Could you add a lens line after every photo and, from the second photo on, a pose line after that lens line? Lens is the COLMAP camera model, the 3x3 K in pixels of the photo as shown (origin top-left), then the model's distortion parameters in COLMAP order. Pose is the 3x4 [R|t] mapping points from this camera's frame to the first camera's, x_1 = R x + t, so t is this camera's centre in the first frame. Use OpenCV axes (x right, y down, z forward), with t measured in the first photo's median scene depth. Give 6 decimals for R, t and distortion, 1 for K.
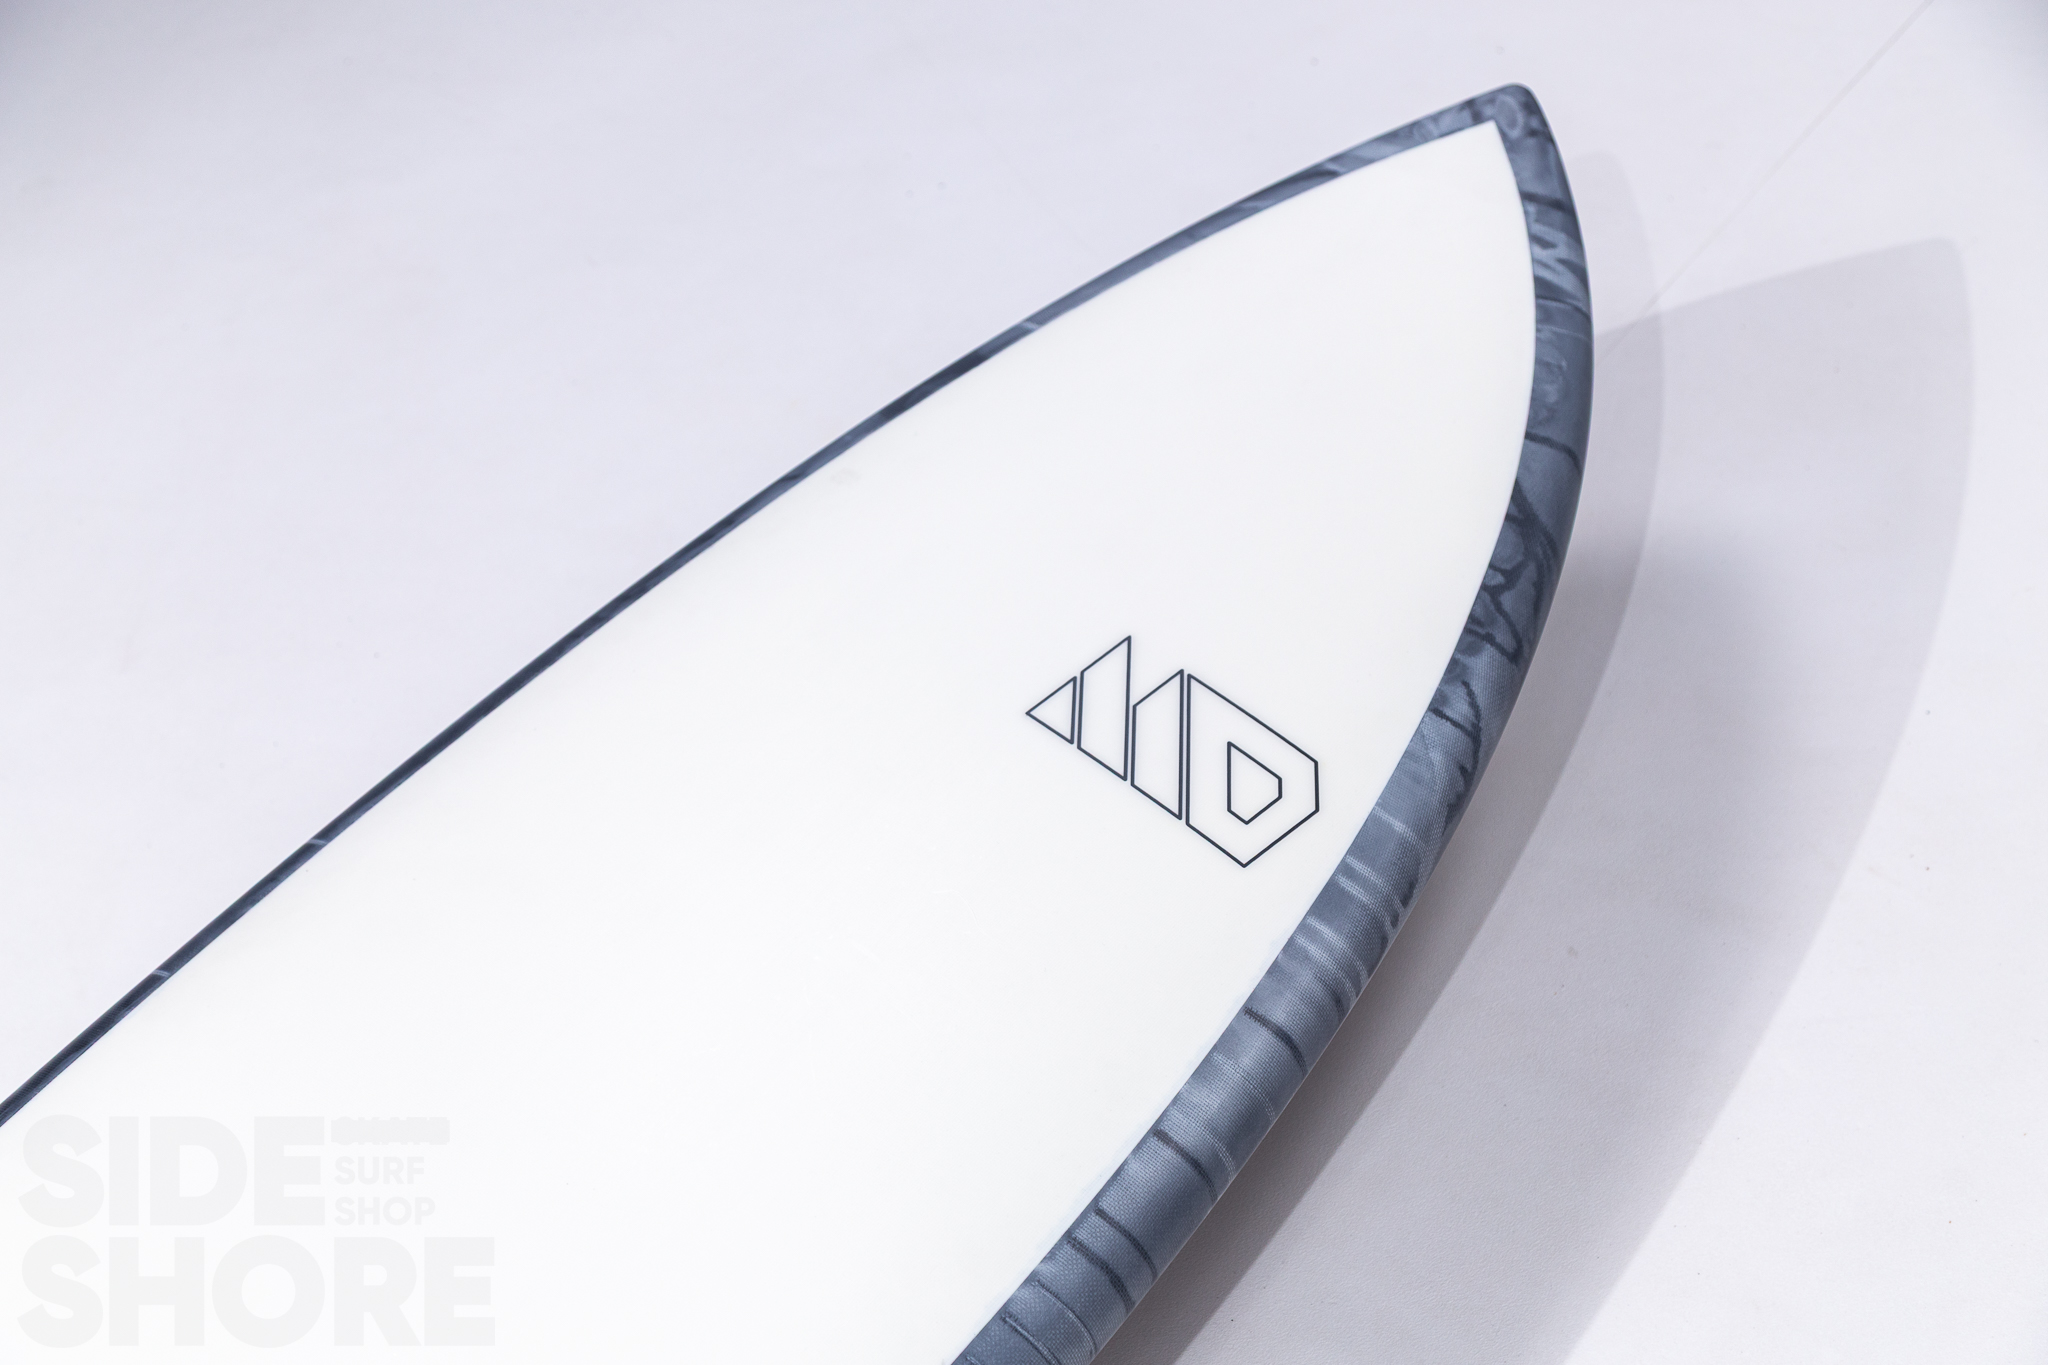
lens RADIAL K [[3466.1, 0, 1013.6], [0, 3466.1, 679.0], [0, 0, 1]] dist [-0.129254, 0.000000]
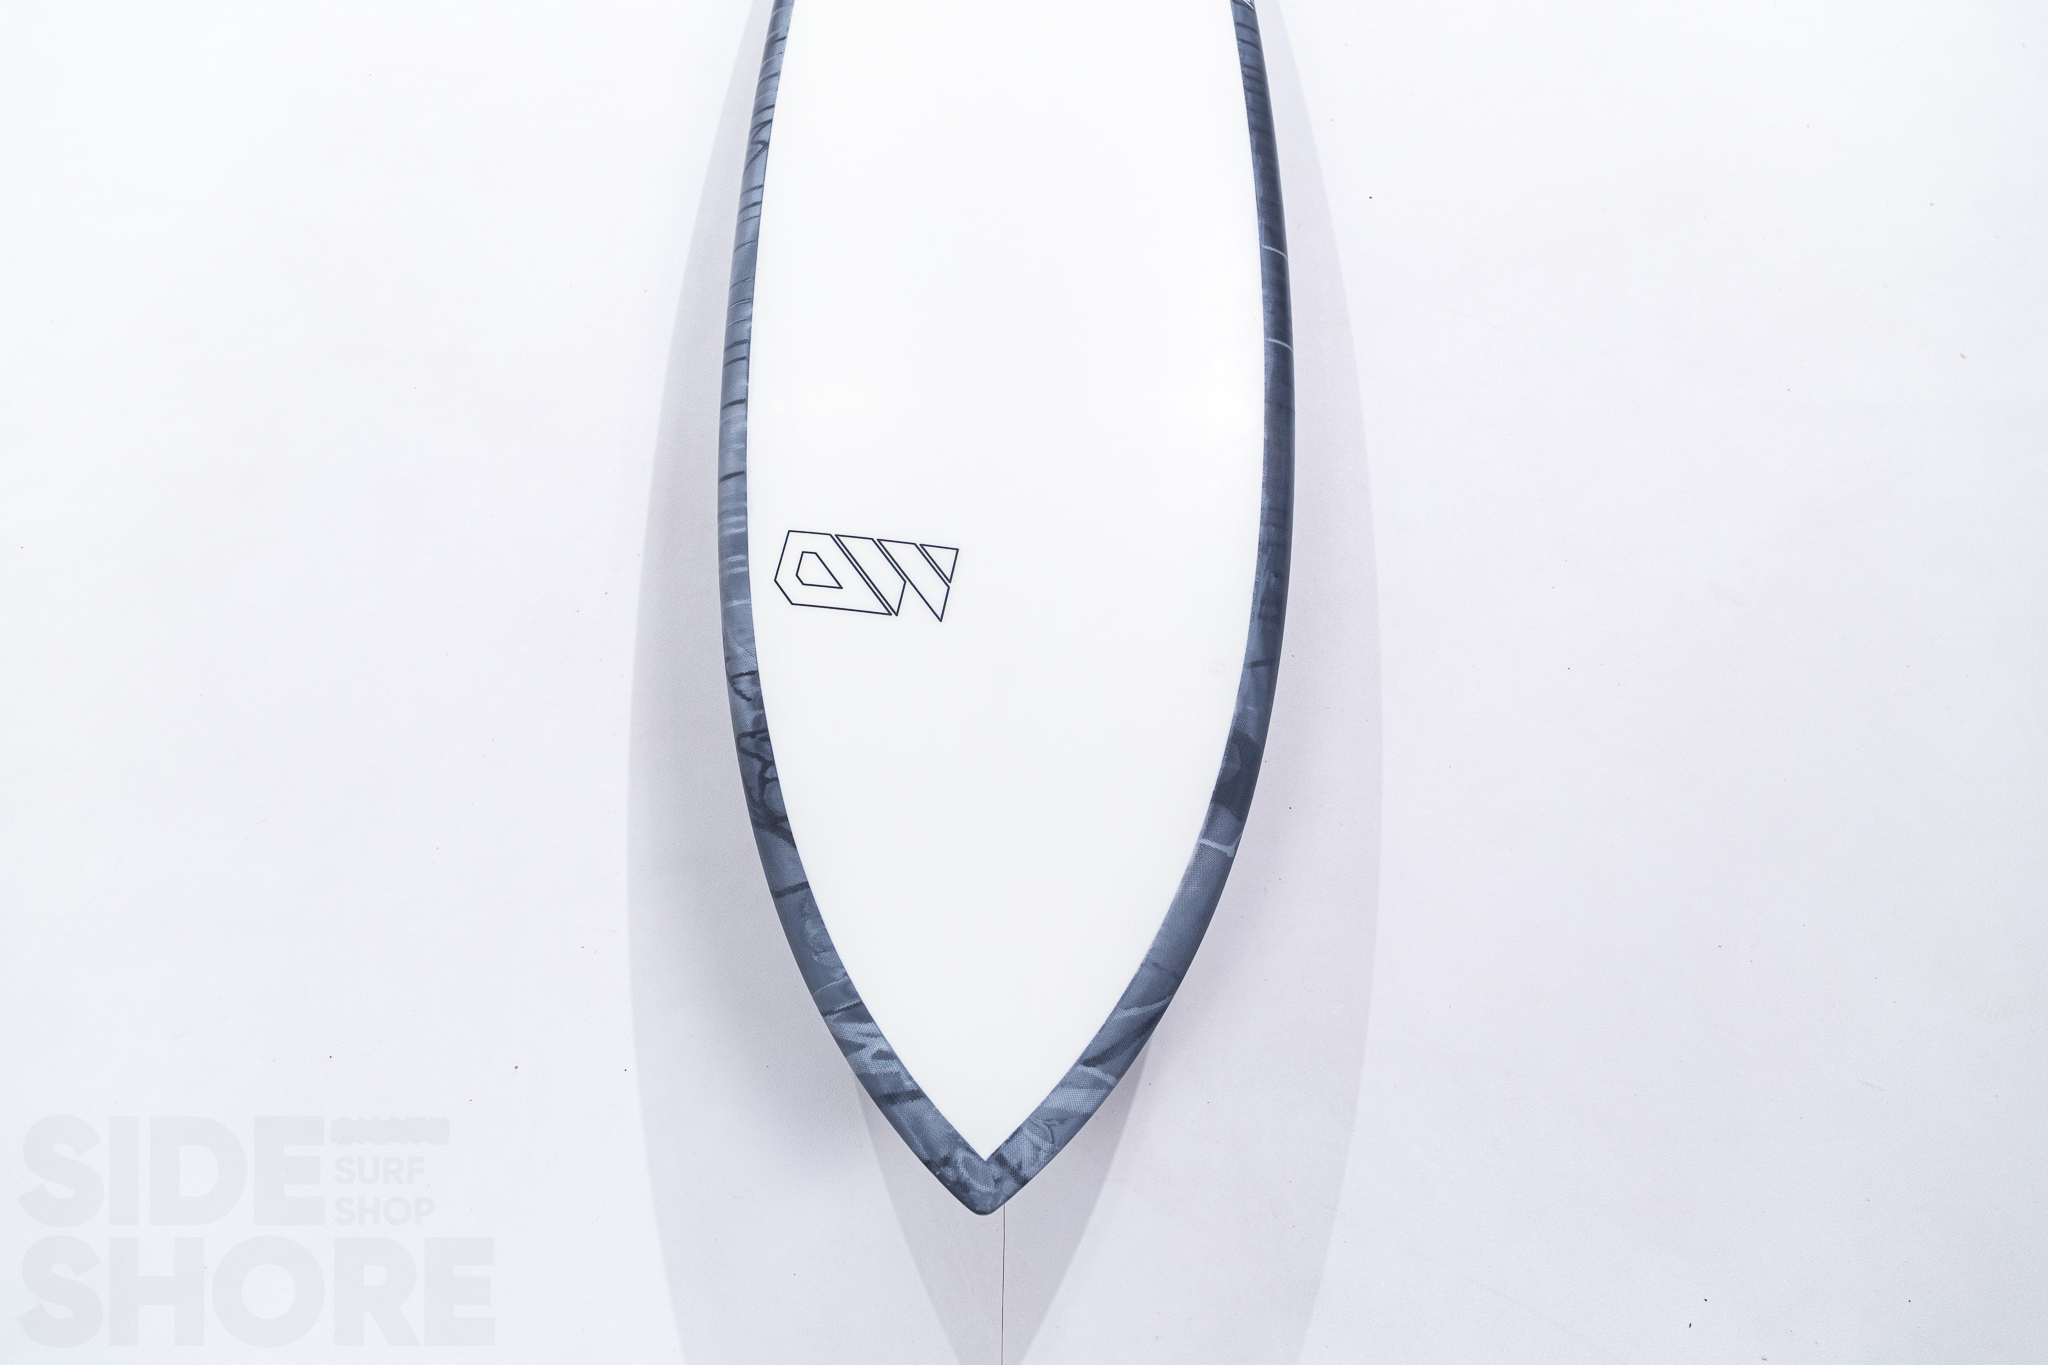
lens RADIAL K [[1331.0, 0, 1020.4], [0, 1331.0, 683.7], [0, 0, 1]] dist [0.117163, 0.001305]
pose [[-0.777175, 0.623318, -0.086450, 0.079341], [-0.288340, -0.230619, 0.929341, -0.637352], [0.559338, 0.747188, 0.358959, 0.832428]]
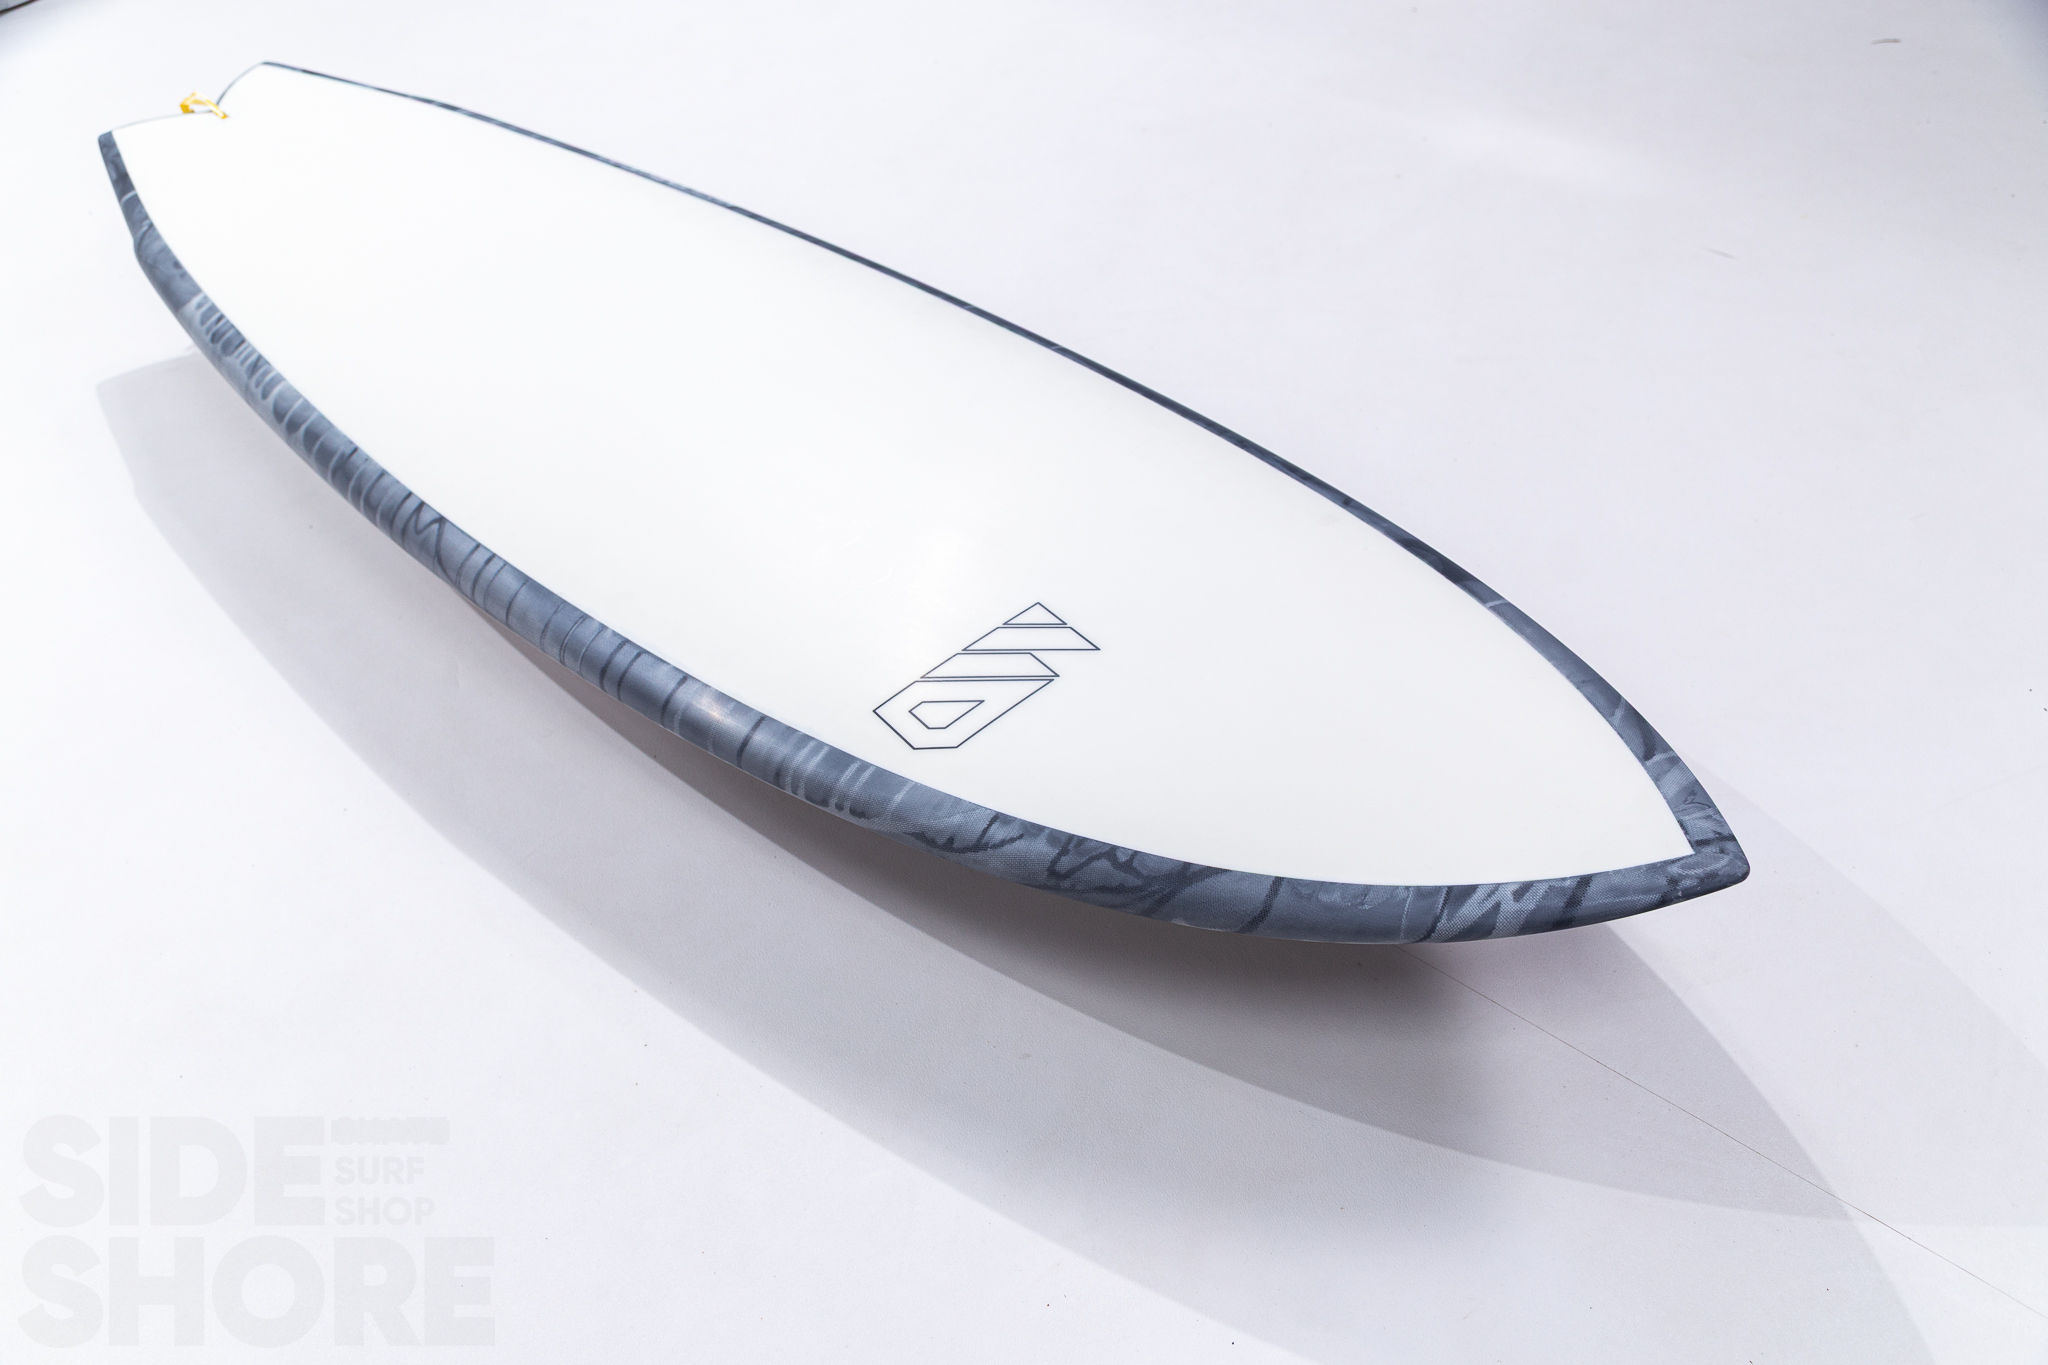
lens RADIAL K [[1844.7, 0, 1019.5], [0, 1844.7, 685.6], [0, 0, 1]] dist [0.007930, -0.017380]
pose [[-0.052600, 0.801595, -0.595549, 0.510151], [-0.599439, 0.451634, 0.660833, -0.498205], [0.798690, 0.391755, 0.456752, 0.646642]]
